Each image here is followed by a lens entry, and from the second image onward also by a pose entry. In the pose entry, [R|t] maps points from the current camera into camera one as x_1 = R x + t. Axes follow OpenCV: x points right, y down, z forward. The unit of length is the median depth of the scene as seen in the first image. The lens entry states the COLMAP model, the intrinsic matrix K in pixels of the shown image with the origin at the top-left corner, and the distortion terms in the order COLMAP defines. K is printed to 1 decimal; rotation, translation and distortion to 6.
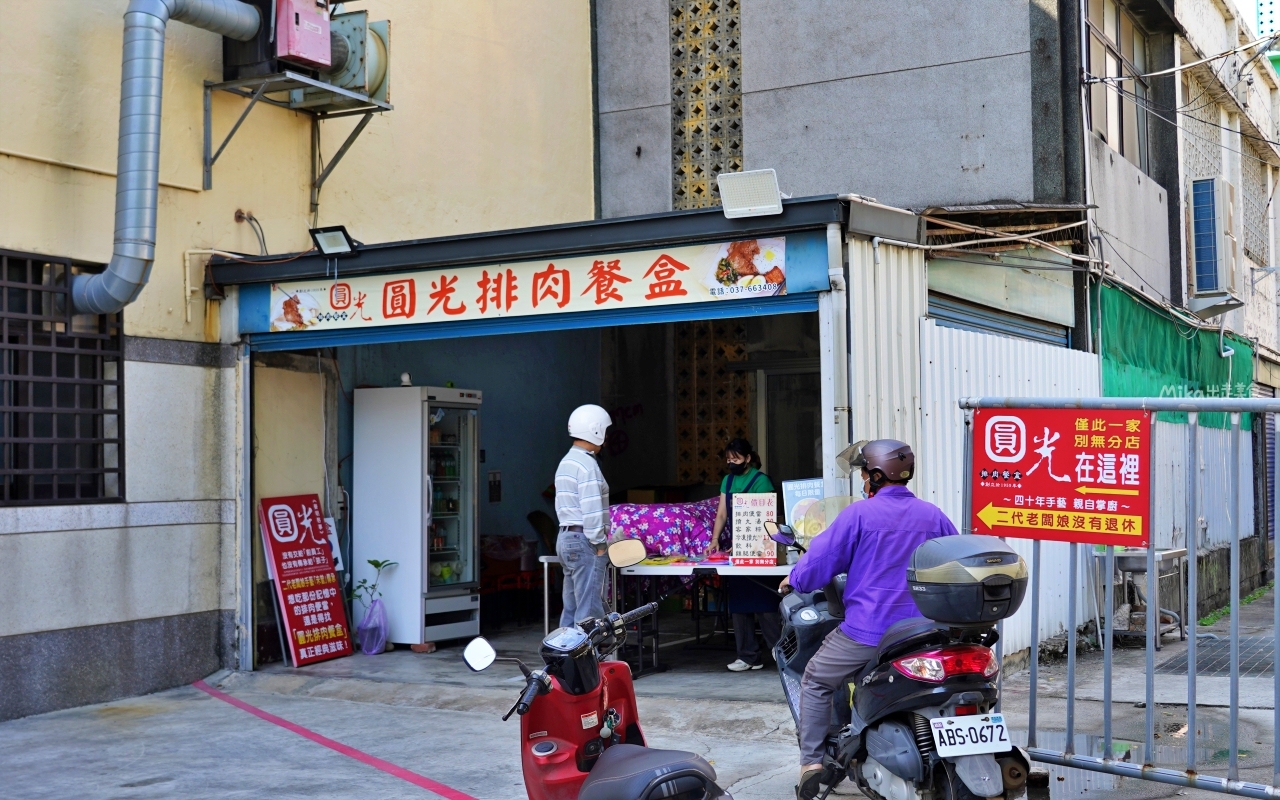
lens RADIAL K [[1603.7, 0, 640.0], [0, 1603.7, 400.0], [0, 0, 1]] dist [0.028876, -0.001489]
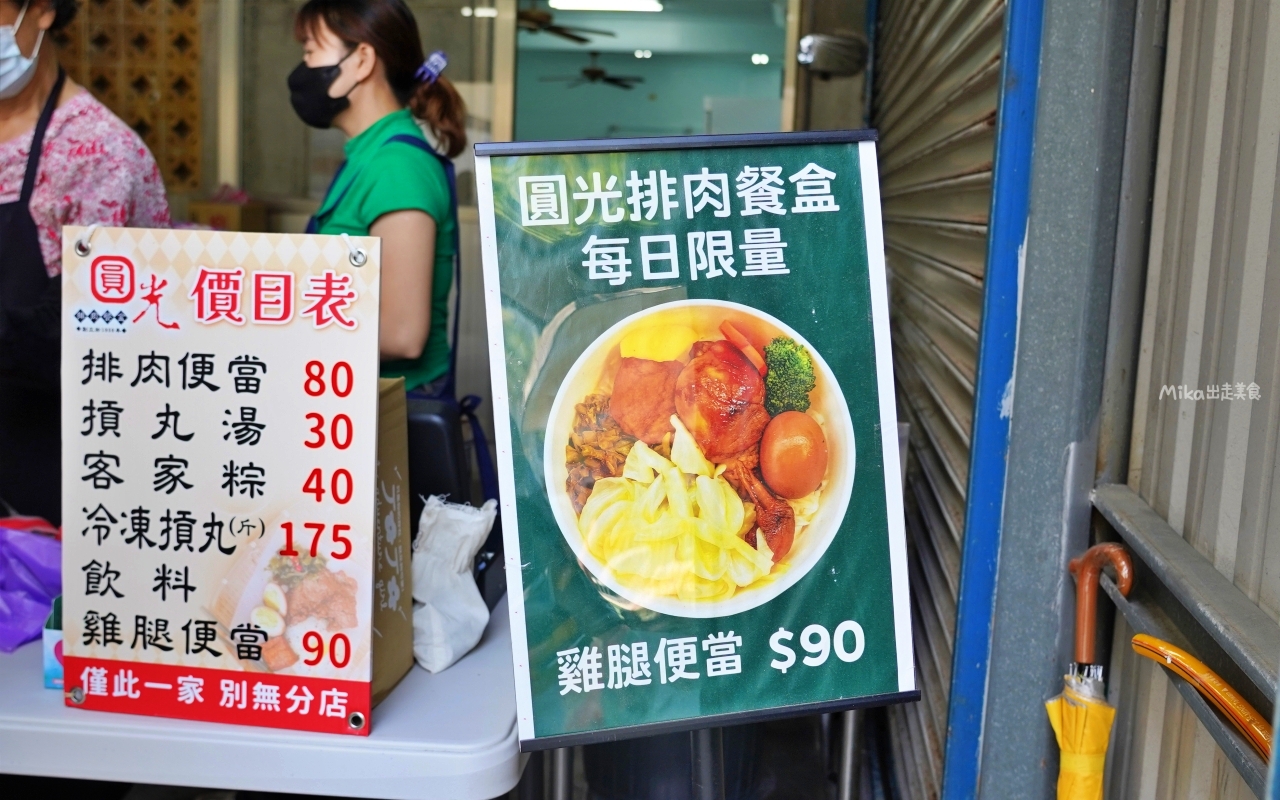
lens RADIAL K [[1311.1, 0, 640.0], [0, 1311.1, 400.0], [0, 0, 1]] dist [-0.015724, 0.004979]
pose [[0.924644, -0.000704, 0.380832, 0.056027], [-0.073705, 0.980761, 0.180765, 0.044668], [-0.373632, -0.195212, 0.906803, 0.797793]]
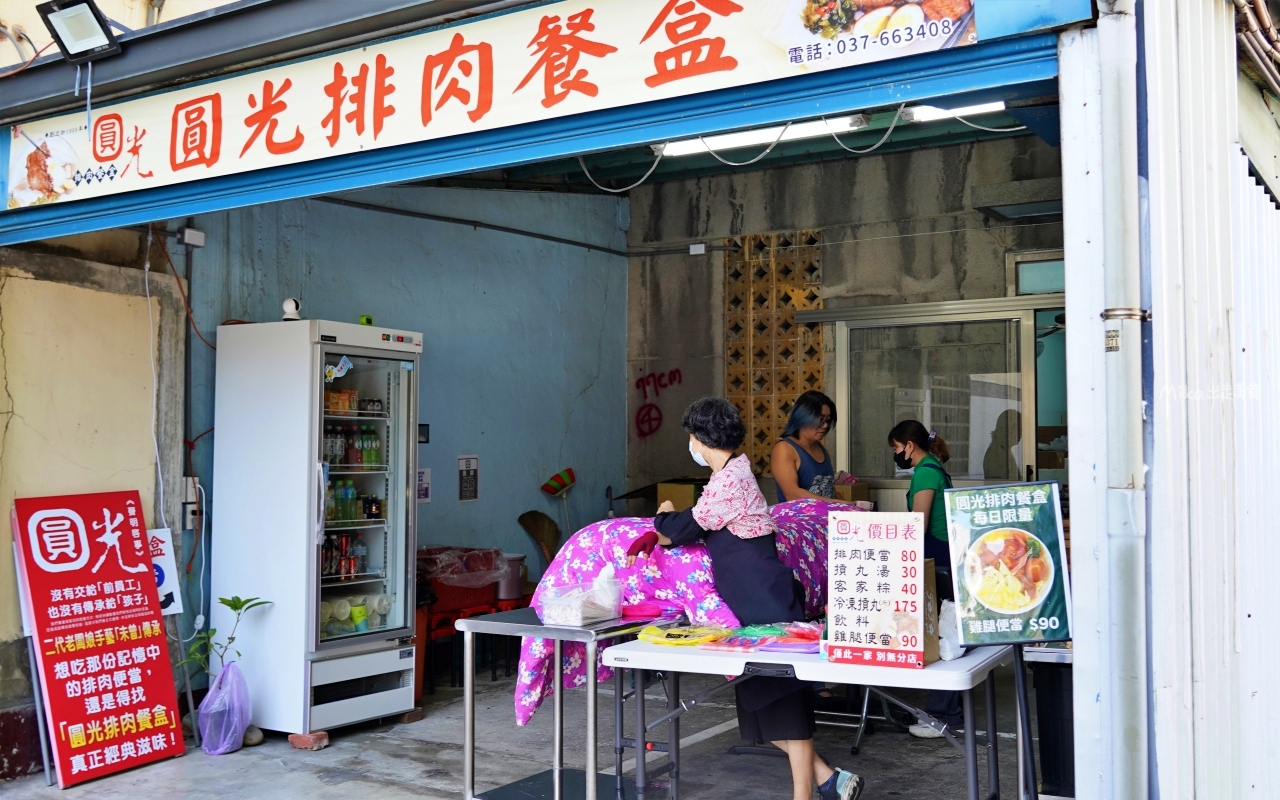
lens RADIAL K [[1311.1, 0, 640.0], [0, 1311.1, 400.0], [0, 0, 1]] dist [-0.015724, 0.004979]
pose [[0.998754, 0.009322, -0.049035, 0.018354], [-0.009177, 0.999953, 0.003178, 0.022035], [0.049063, -0.002724, 0.998792, 0.551755]]
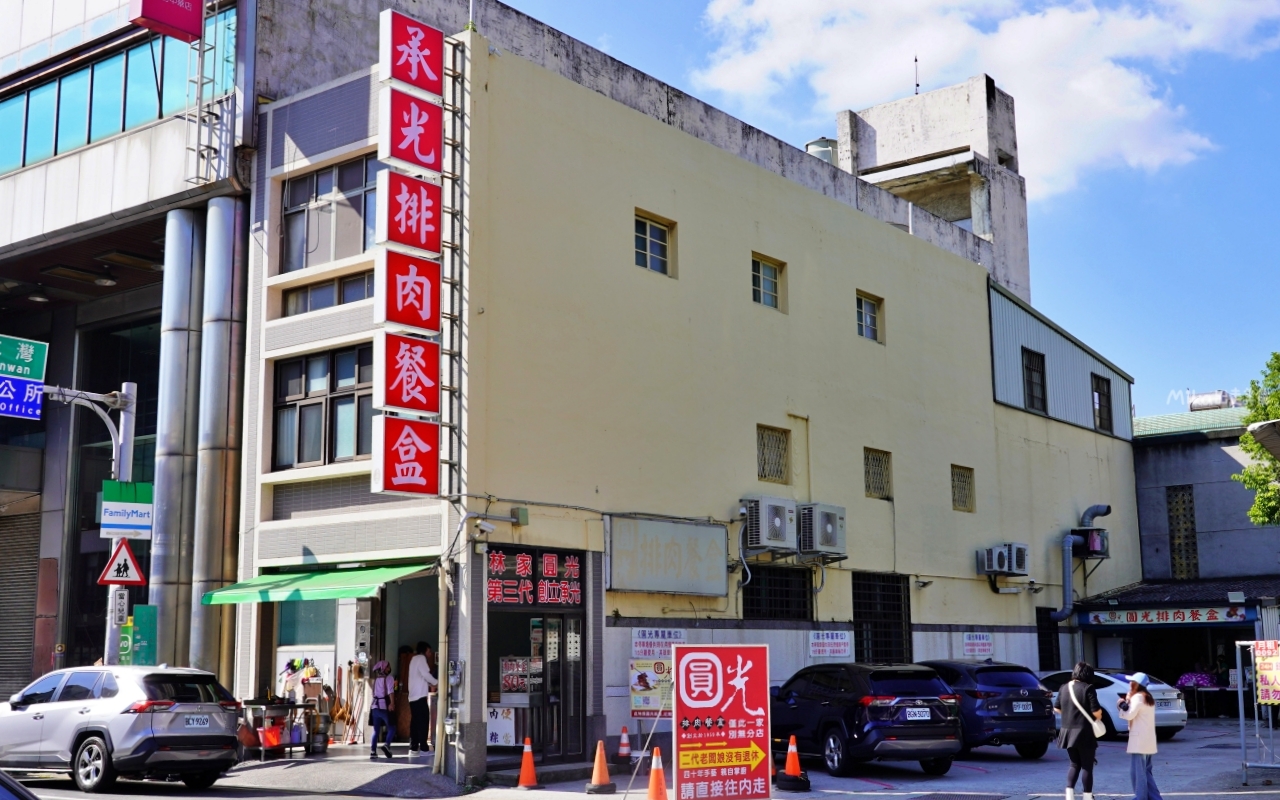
lens RADIAL K [[1522.5, 0, 640.0], [0, 1522.5, 400.0], [0, 0, 1]] dist [-0.002464, 0.030355]
pose [[0.987215, -0.021032, -0.157999, -0.695905], [0.001627, 0.992534, -0.121955, -0.130524], [0.159384, 0.120139, 0.979879, -2.699931]]
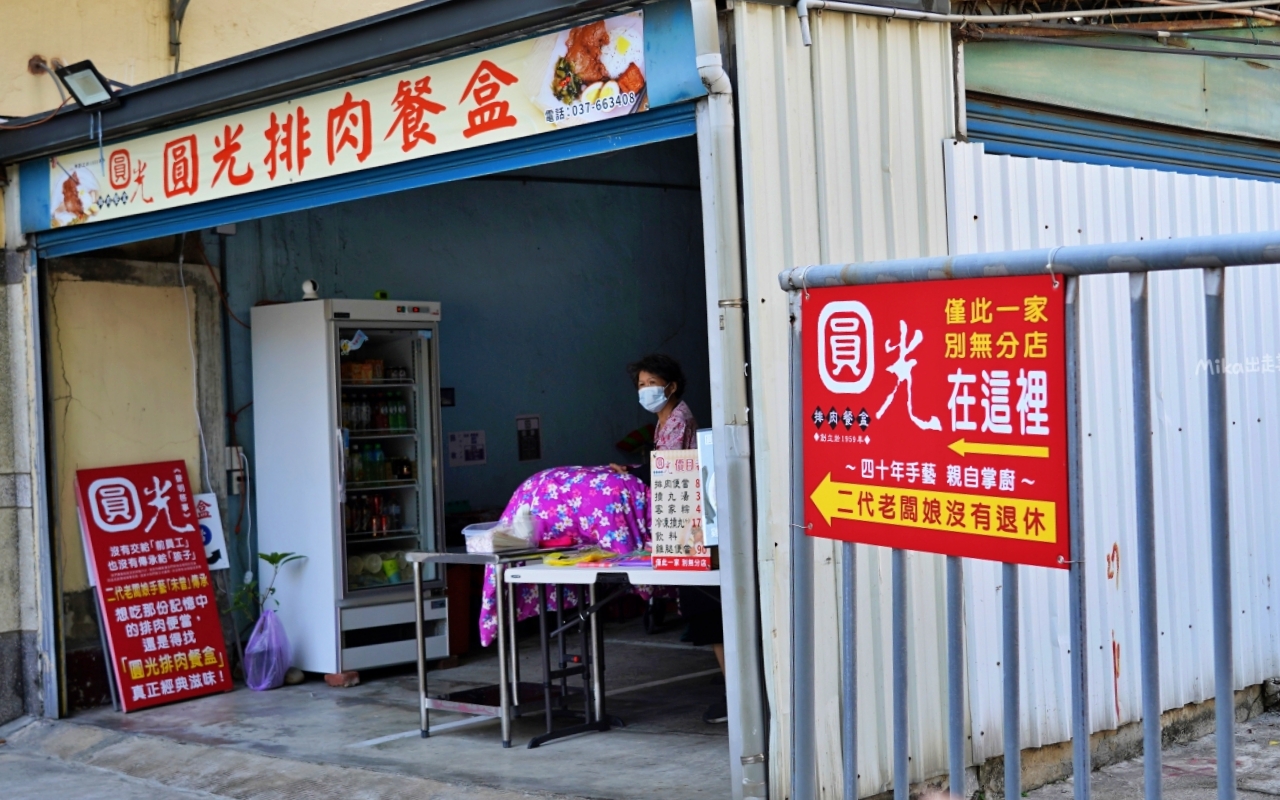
lens RADIAL K [[1867.3, 0, 657.4], [0, 1867.3, 397.6], [0, 0, 1]] dist [0.040351, -0.050363]
pose [[0.969818, -0.032134, -0.241703, 0.213258], [0.042346, 0.998411, 0.037175, 0.010858], [0.240124, -0.046289, 0.969638, 0.286998]]
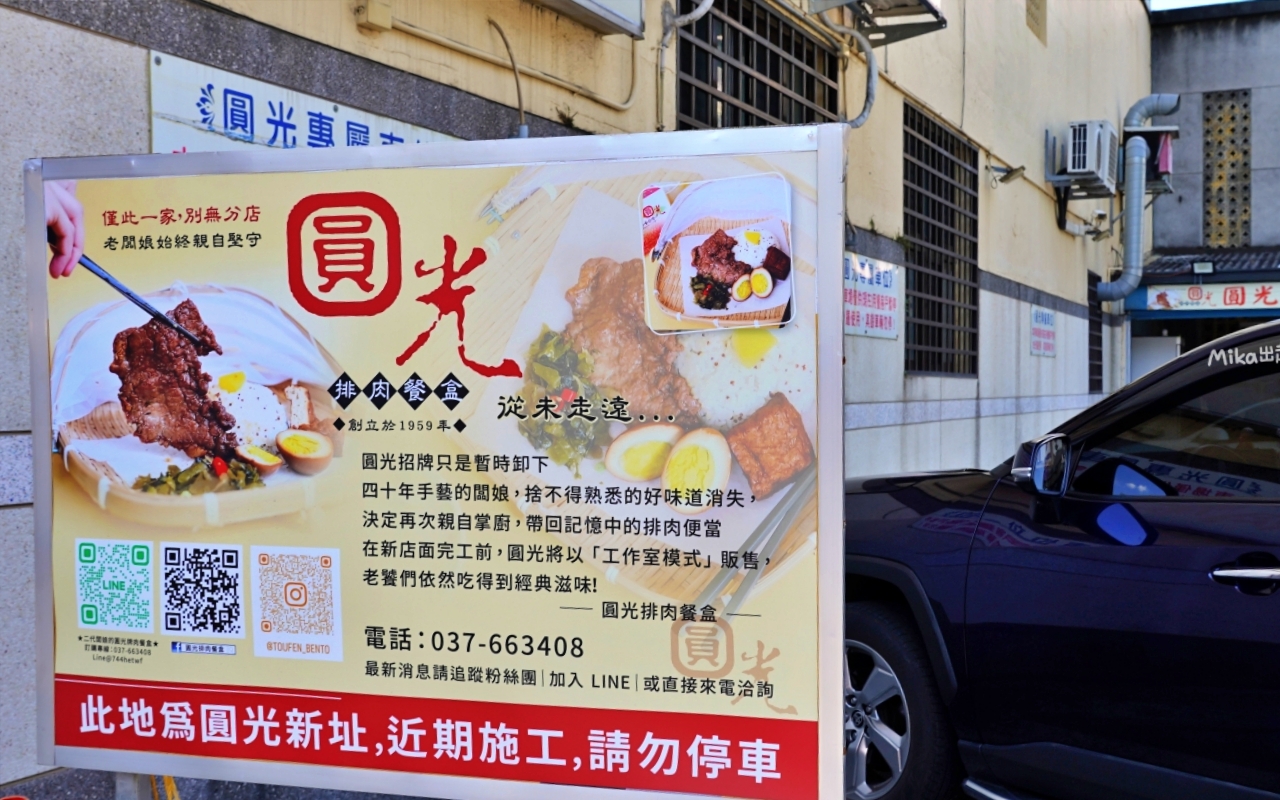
lens RADIAL K [[1451.0, 0, 640.0], [0, 1451.0, 400.0], [0, 0, 1]] dist [-0.012567, -0.008478]
pose [[0.997654, 0.015465, 0.066684, -0.986467], [-0.018872, 0.998532, 0.050771, -0.009858], [-0.065801, -0.051911, 0.996482, -0.762396]]
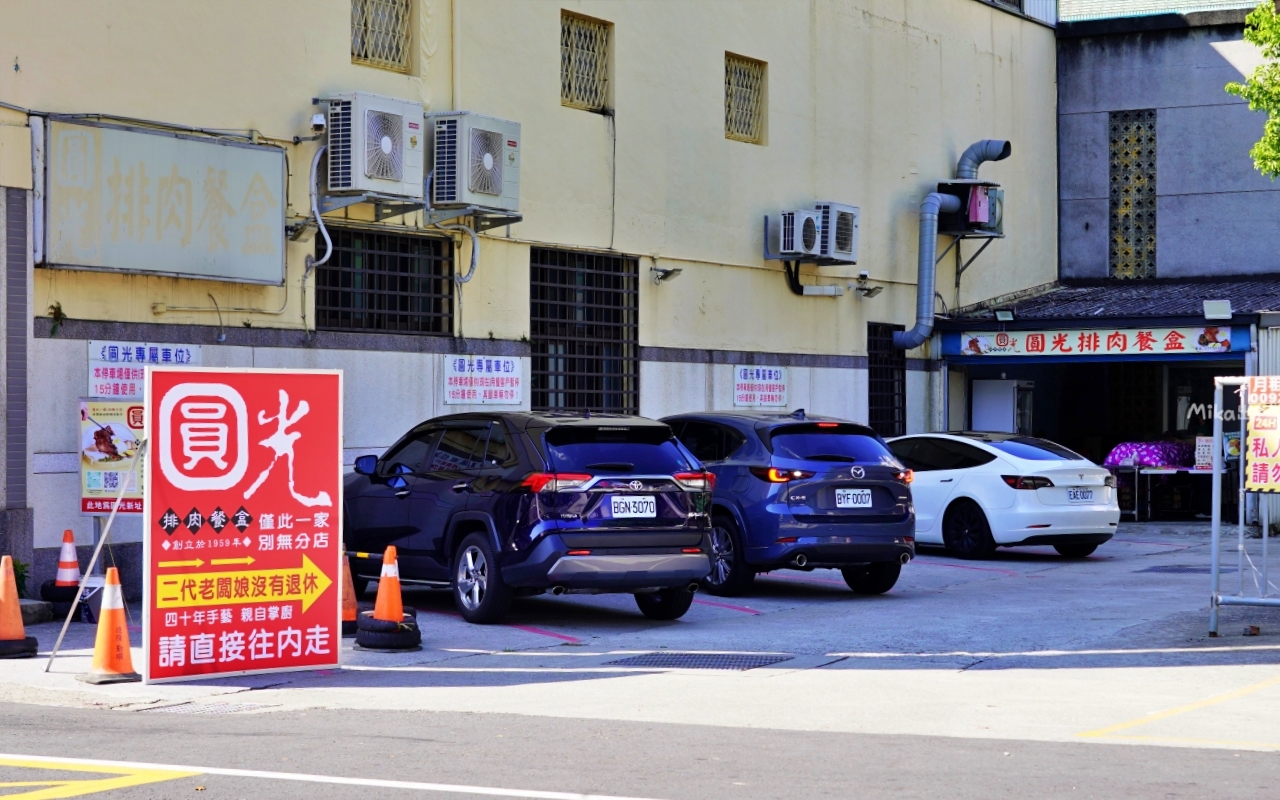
lens RADIAL K [[2748.2, 0, 663.6], [0, 2748.2, 401.4], [0, 0, 1]] dist [0.068027, 0.109729]
pose [[0.999781, 0.015159, 0.014436, -0.667080], [-0.015684, 0.999194, 0.036945, -0.108192], [-0.013864, -0.037164, 0.999213, -2.533961]]
